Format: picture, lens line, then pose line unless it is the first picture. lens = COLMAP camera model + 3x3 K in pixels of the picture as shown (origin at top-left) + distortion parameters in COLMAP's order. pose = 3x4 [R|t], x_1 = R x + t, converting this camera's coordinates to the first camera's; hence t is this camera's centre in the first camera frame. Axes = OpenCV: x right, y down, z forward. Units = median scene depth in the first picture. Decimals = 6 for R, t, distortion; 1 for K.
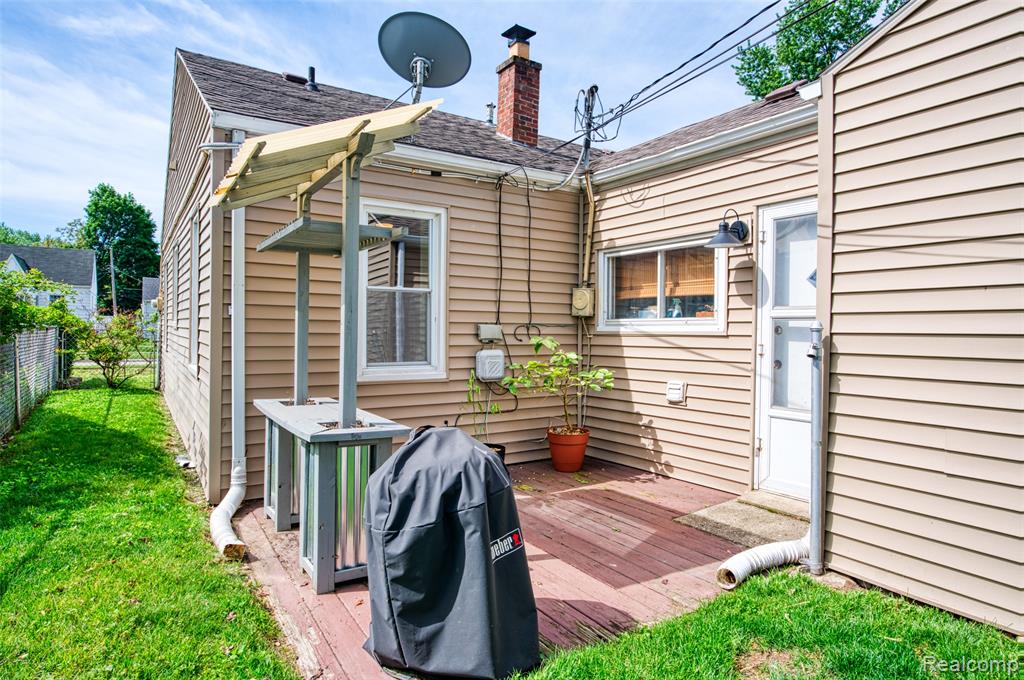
lens RADIAL K [[590.1, 0, 515.4], [0, 590.1, 337.9], [0, 0, 1]] dist [0.001539, 0.000741]
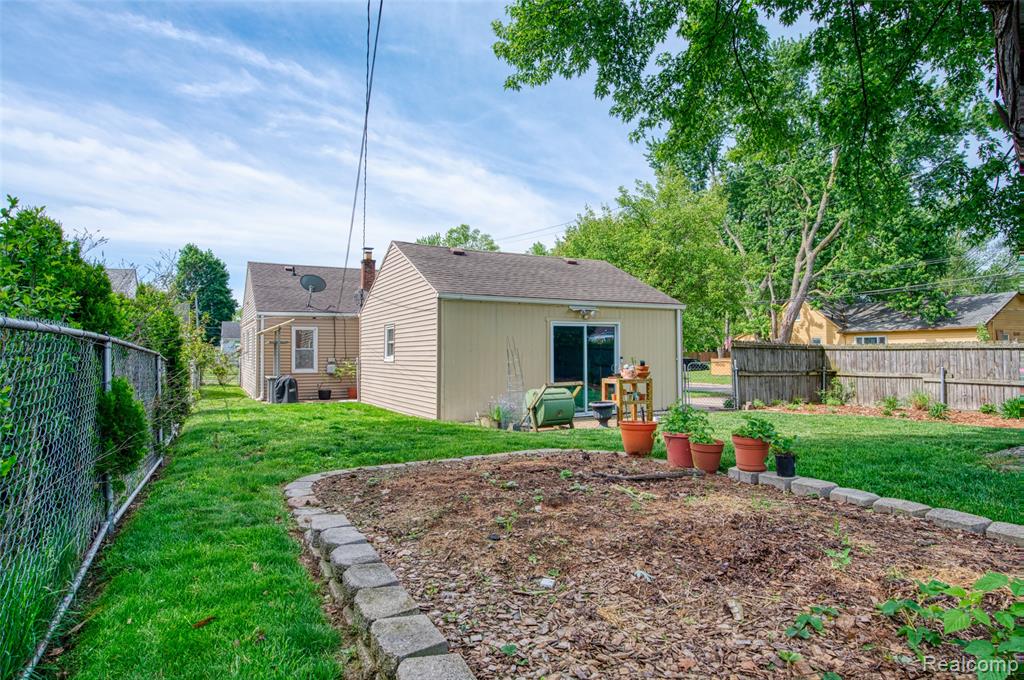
lens RADIAL K [[590.1, 0, 508.6], [0, 590.1, 341.7], [0, 0, 1]] dist [0.001539, 0.000741]
pose [[0.994874, -0.018775, -0.099367, 0.920173], [0.015293, 0.999246, -0.035687, 0.015881], [0.099962, 0.033984, 0.994411, -1.636101]]
